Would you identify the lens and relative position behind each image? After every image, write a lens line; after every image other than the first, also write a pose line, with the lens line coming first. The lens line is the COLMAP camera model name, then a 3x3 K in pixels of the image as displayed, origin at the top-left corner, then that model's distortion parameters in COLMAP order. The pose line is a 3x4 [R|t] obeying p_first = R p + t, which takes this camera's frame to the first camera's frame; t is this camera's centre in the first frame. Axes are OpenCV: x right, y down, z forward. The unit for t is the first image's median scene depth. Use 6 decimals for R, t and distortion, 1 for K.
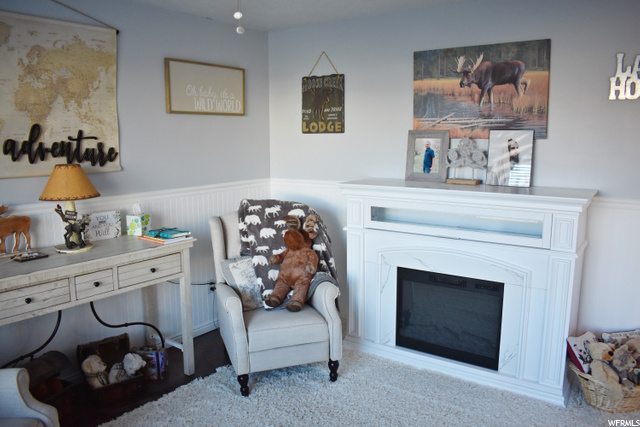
lens RADIAL K [[516.4, 0, 319.3], [0, 516.4, 214.0], [0, 0, 1]] dist [-0.079944, 0.007270]
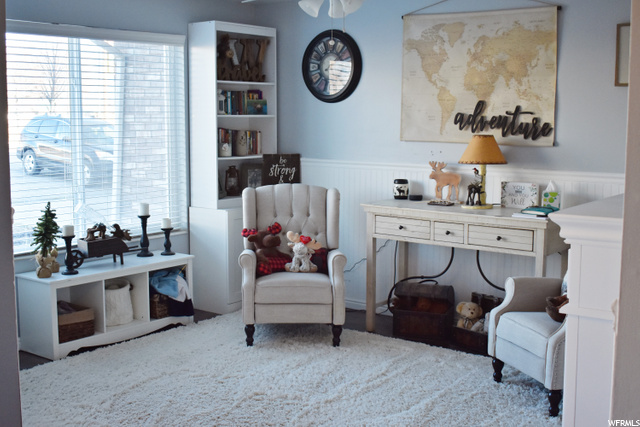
lens RADIAL K [[832.7, 0, 319.5], [0, 832.7, 213.9], [0, 0, 1]] dist [-0.031516, 0.000000]
pose [[-0.053478, 0.121658, -0.991130, 1.391525], [-0.154752, 0.979550, 0.128586, -0.102749], [0.986505, 0.160256, -0.033557, 0.685408]]
